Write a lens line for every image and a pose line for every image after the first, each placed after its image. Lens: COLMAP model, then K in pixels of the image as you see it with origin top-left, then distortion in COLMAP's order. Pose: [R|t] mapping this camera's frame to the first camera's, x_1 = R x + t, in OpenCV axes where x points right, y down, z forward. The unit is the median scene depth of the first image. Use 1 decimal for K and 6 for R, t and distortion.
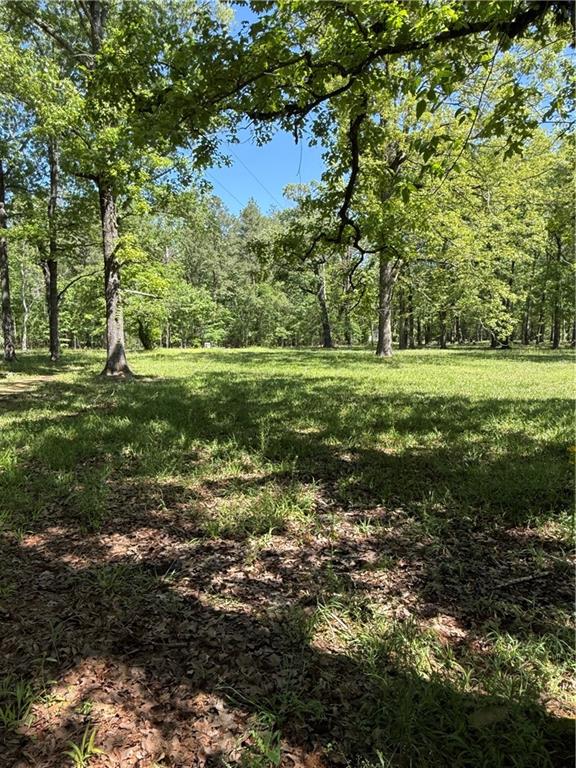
lens RADIAL K [[535.6, 0, 311.4], [0, 535.6, 386.1], [0, 0, 1]] dist [0.004735, 0.007452]
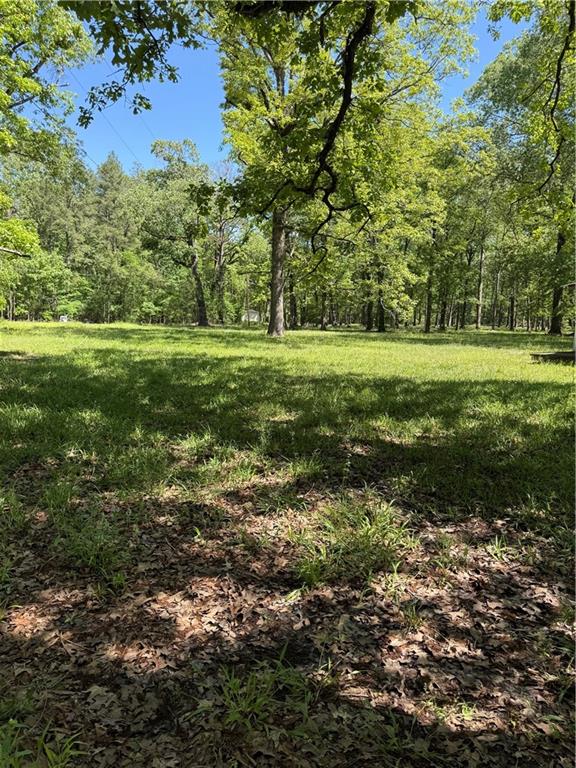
lens RADIAL K [[541.3, 0, 294.1], [0, 541.3, 385.5], [0, 0, 1]] dist [0.059739, -0.051569]
pose [[0.967845, -0.001949, 0.251540, -0.076142], [-0.005855, 0.999525, 0.030272, 0.002516], [-0.251479, -0.030771, 0.967373, 0.070797]]
